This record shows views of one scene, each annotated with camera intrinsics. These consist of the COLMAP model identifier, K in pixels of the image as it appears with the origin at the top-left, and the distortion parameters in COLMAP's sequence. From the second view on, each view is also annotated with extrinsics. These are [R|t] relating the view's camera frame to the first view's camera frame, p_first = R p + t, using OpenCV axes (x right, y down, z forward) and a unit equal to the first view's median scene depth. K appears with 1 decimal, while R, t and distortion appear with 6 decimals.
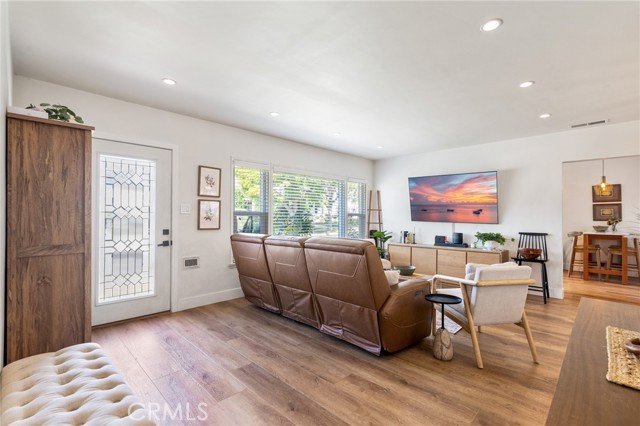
lens RADIAL K [[285.7, 0, 321.8], [0, 285.7, 214.7], [0, 0, 1]] dist [-0.003202, -0.000634]
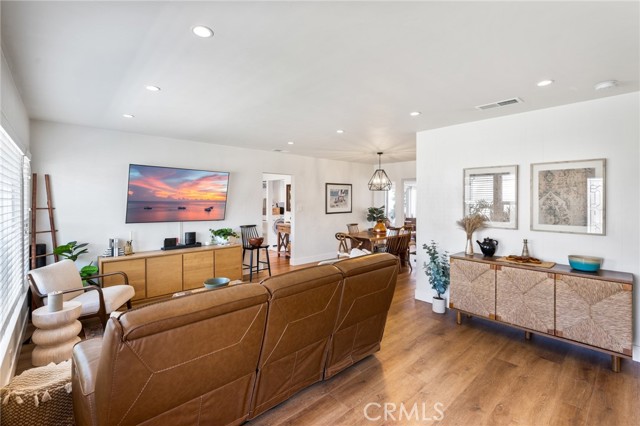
lens RADIAL K [[284.2, 0, 320.7], [0, 284.2, 199.0], [0, 0, 1]] dist [-0.004369, -0.000203]
pose [[0.070566, -0.001797, 0.997505, -0.420061], [-0.003444, 0.999992, 0.002045, -0.048651], [-0.997501, -0.003580, 0.070559, 0.514846]]
